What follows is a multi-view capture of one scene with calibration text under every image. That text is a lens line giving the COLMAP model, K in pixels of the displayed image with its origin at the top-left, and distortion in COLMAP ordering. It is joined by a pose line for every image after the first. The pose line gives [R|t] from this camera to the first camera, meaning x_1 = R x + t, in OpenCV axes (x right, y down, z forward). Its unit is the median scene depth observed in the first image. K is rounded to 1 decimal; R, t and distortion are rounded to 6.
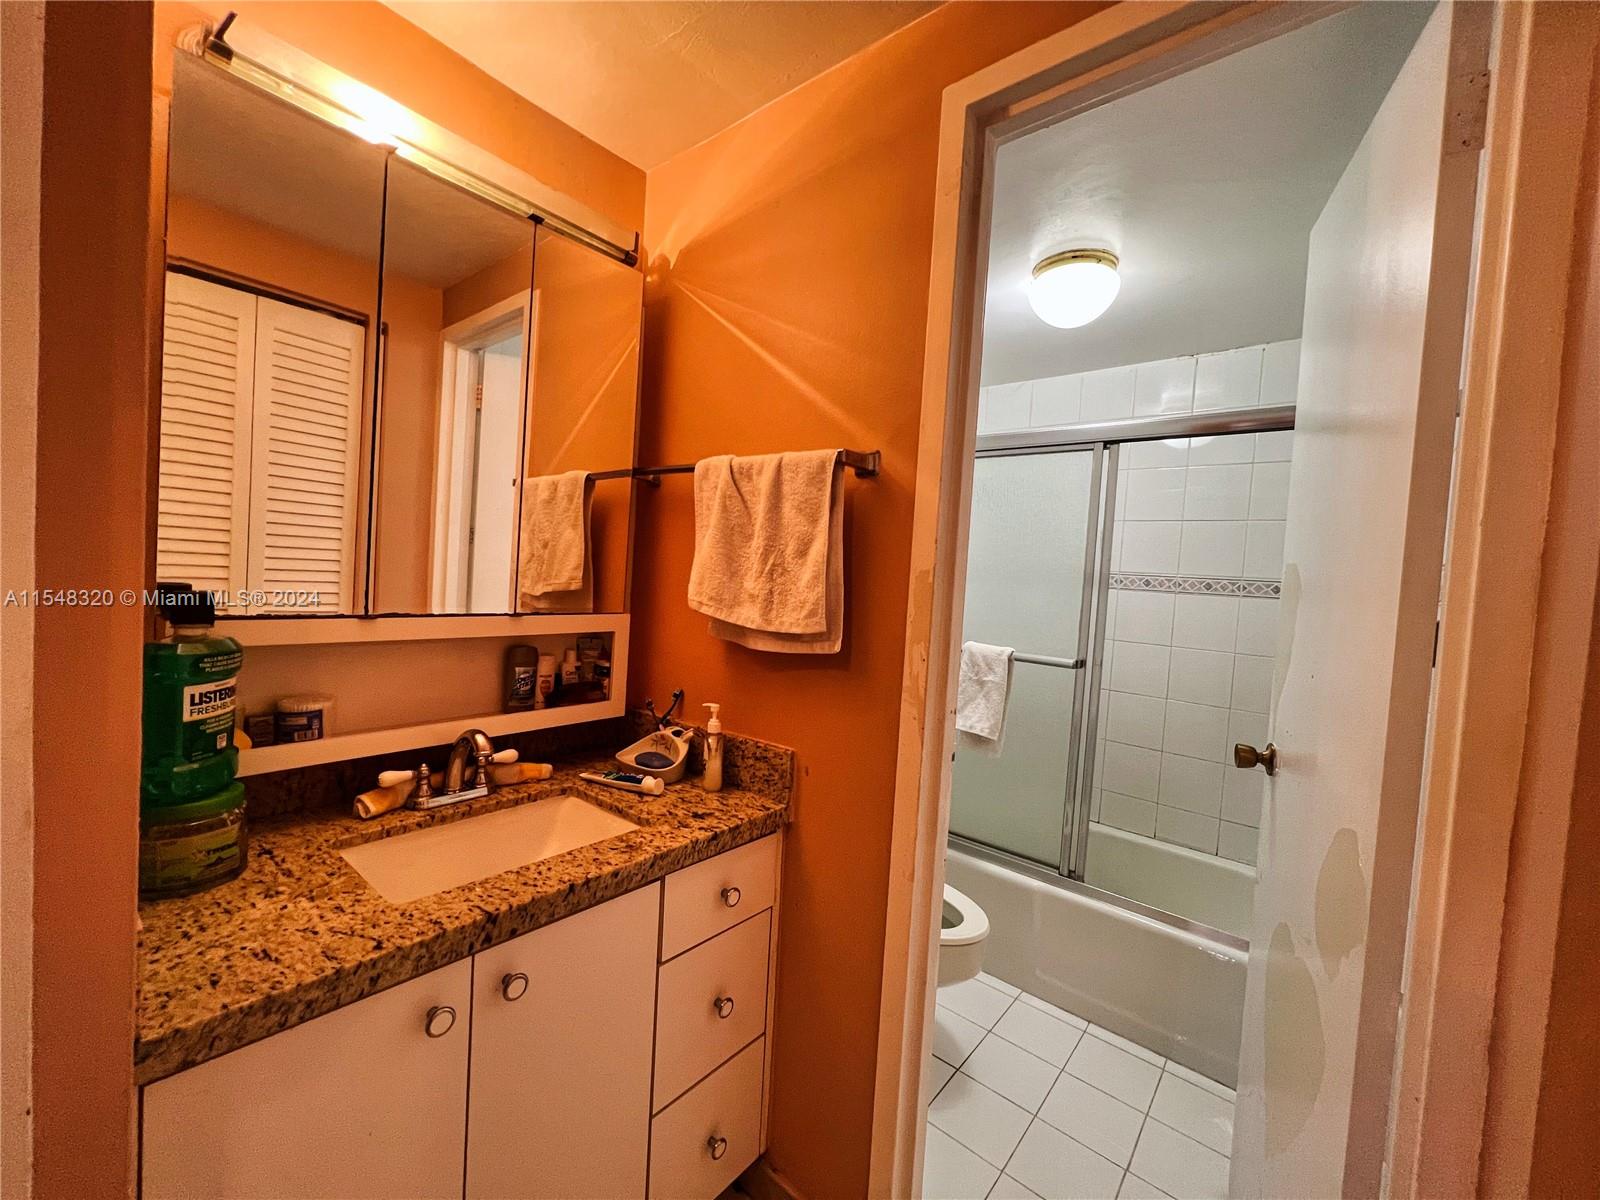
lens RADIAL K [[636.0, 0, 796.7], [0, 636.0, 600.7], [0, 0, 1]] dist [0.001080, 0.000357]
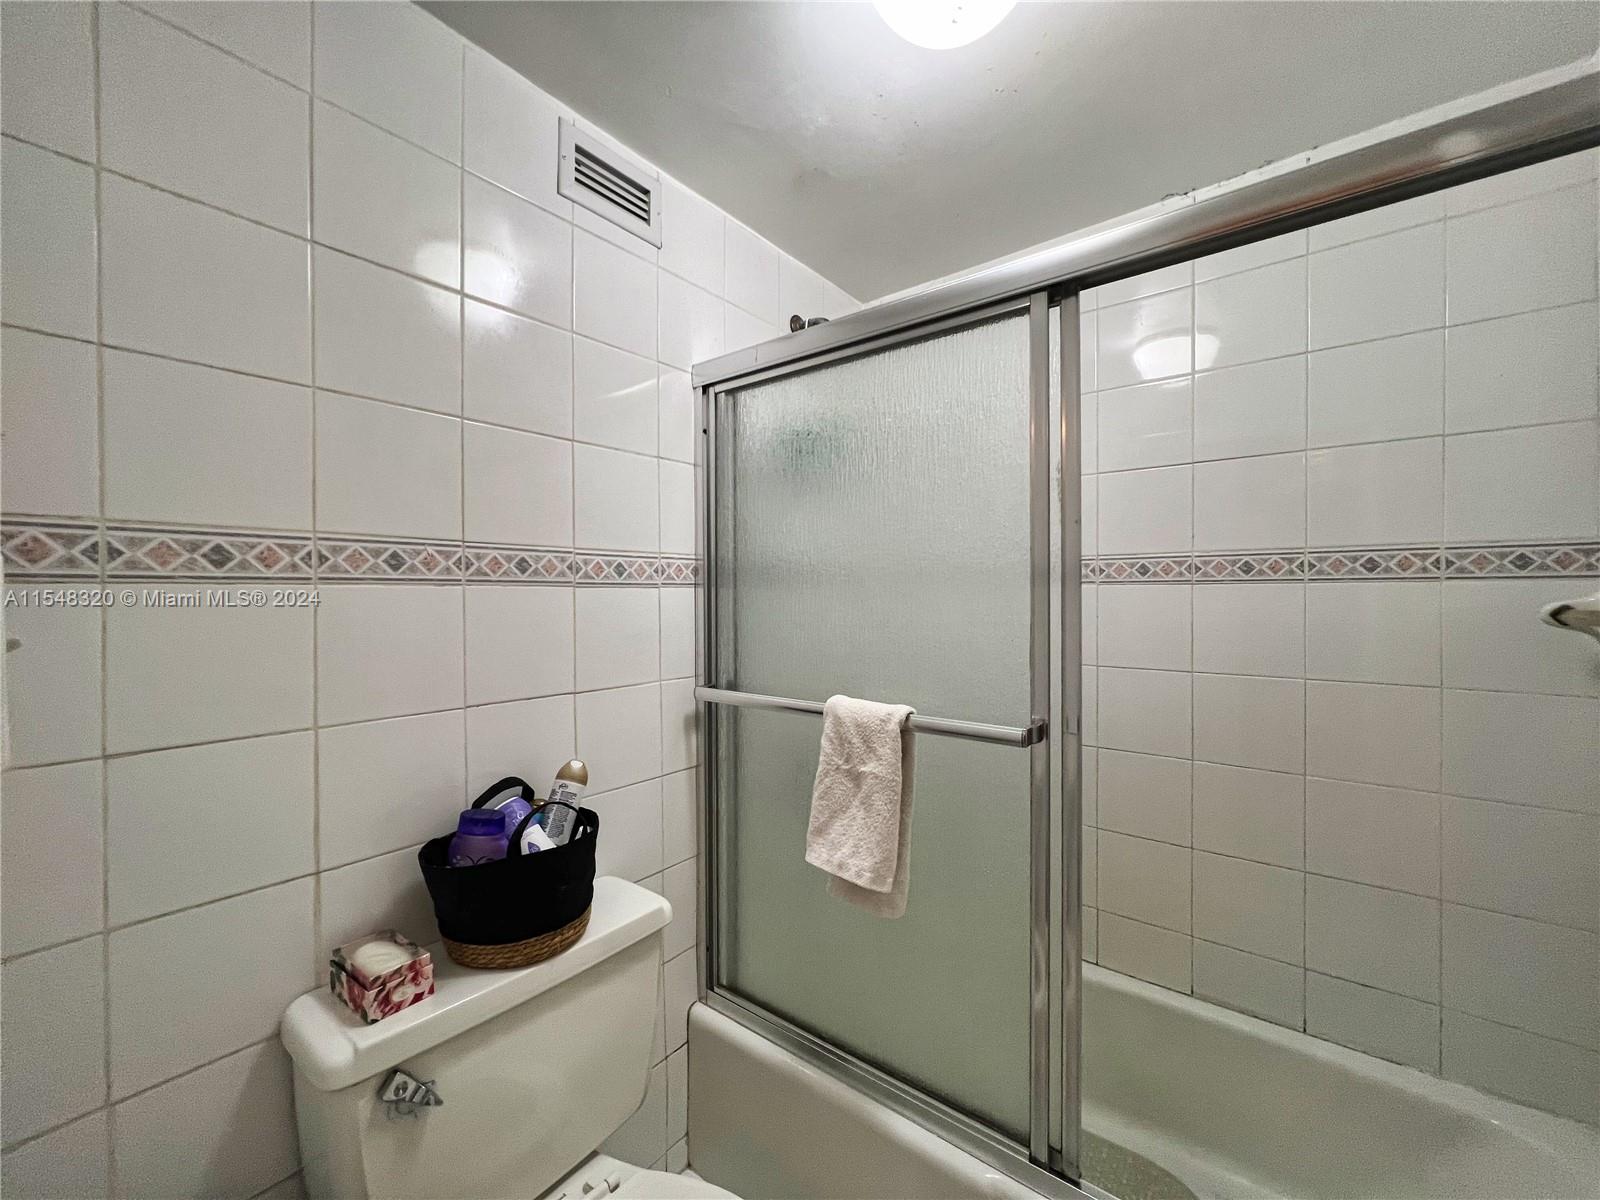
lens RADIAL K [[636.0, 0, 796.7], [0, 636.0, 600.7], [0, 0, 1]] dist [0.001080, 0.000357]
pose [[0.997313, -0.065992, 0.031818, 0.237642], [0.066979, 0.997272, -0.031026, -0.001976], [-0.029684, 0.033074, 0.999012, 0.481563]]
